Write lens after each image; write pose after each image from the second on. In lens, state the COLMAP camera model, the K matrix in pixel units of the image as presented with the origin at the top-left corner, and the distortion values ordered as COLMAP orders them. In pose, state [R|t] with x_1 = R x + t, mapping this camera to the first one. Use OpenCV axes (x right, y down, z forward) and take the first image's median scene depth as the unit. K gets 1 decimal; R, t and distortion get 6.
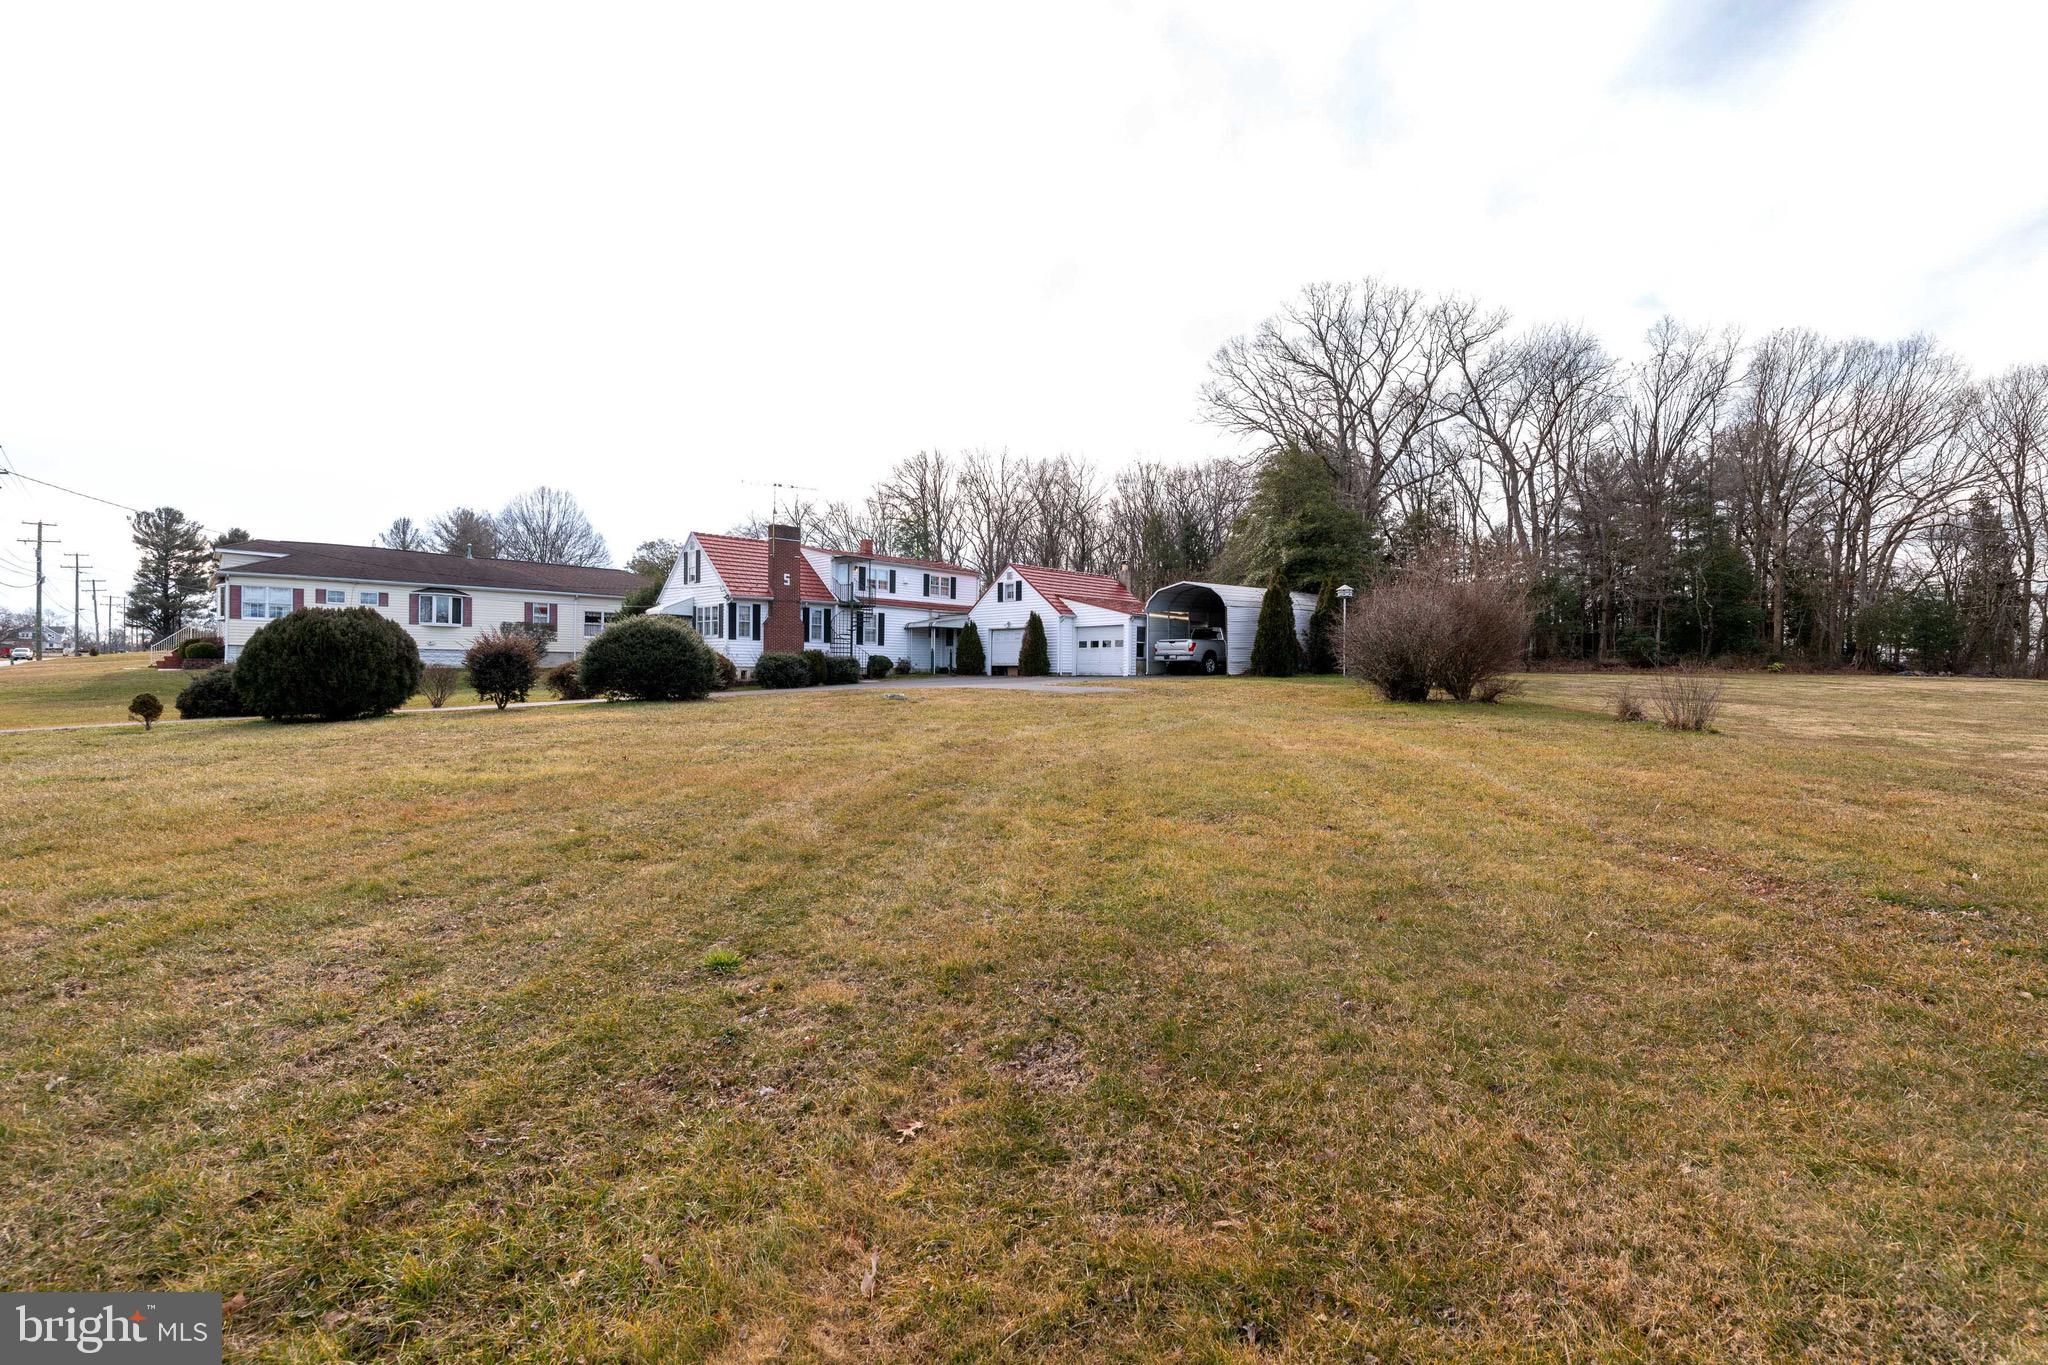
lens RADIAL K [[878.5, 0, 1015.0], [0, 878.5, 671.3], [0, 0, 1]] dist [0.005436, -0.000630]
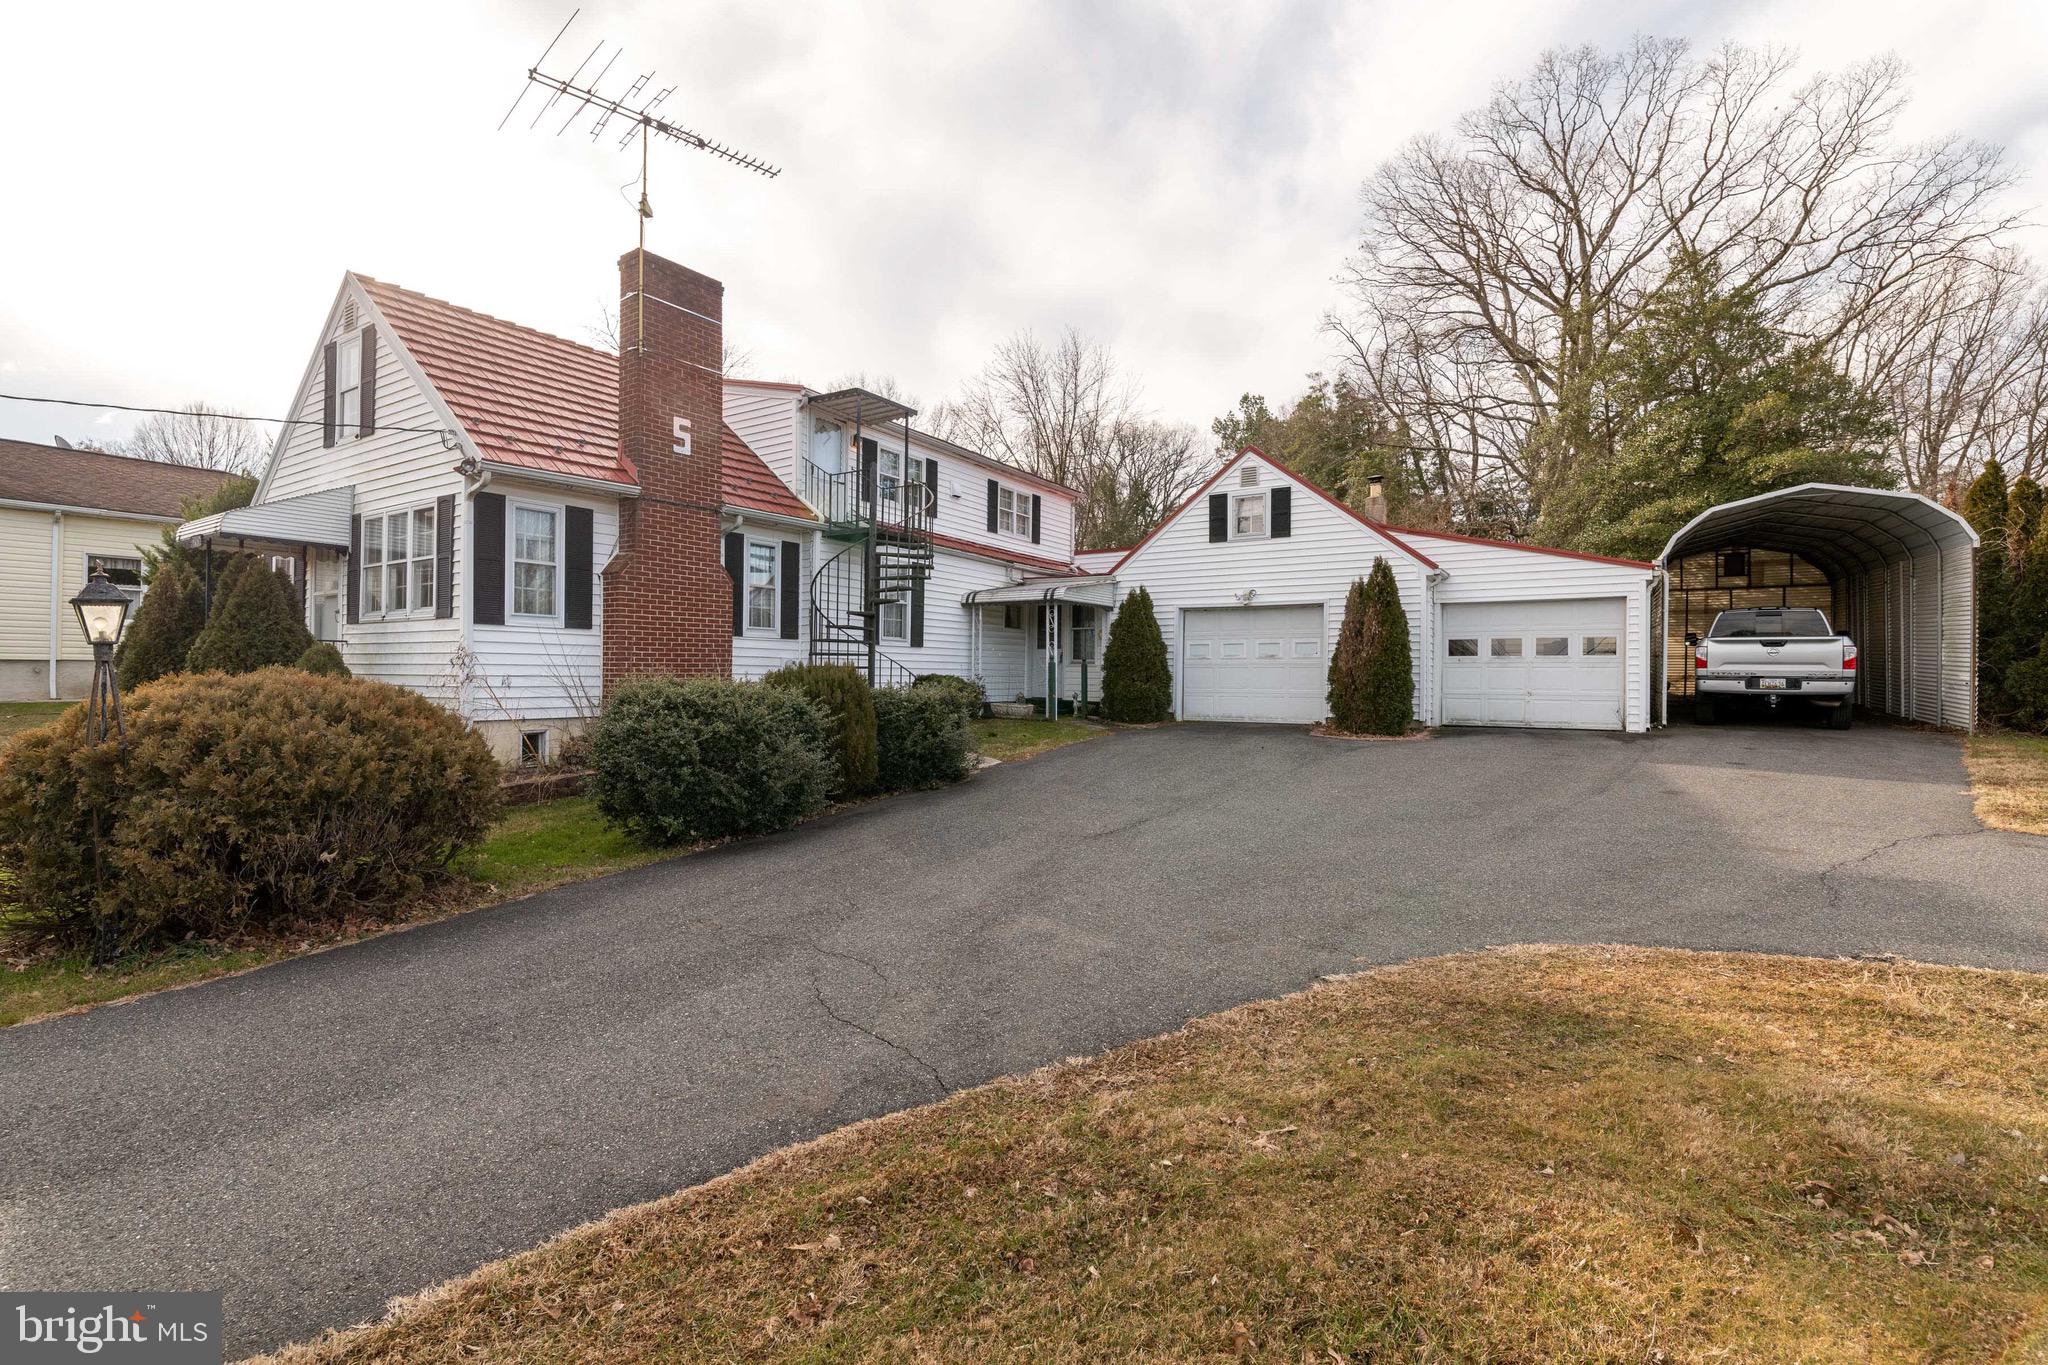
lens RADIAL K [[878.5, 0, 1015.0], [0, 878.5, 671.3], [0, 0, 1]] dist [0.005436, -0.000630]
pose [[0.978371, 0.000859, 0.206854, -0.199269], [-0.001430, 0.999996, 0.002608, -0.020320], [-0.206851, -0.002848, 0.978368, 0.639150]]
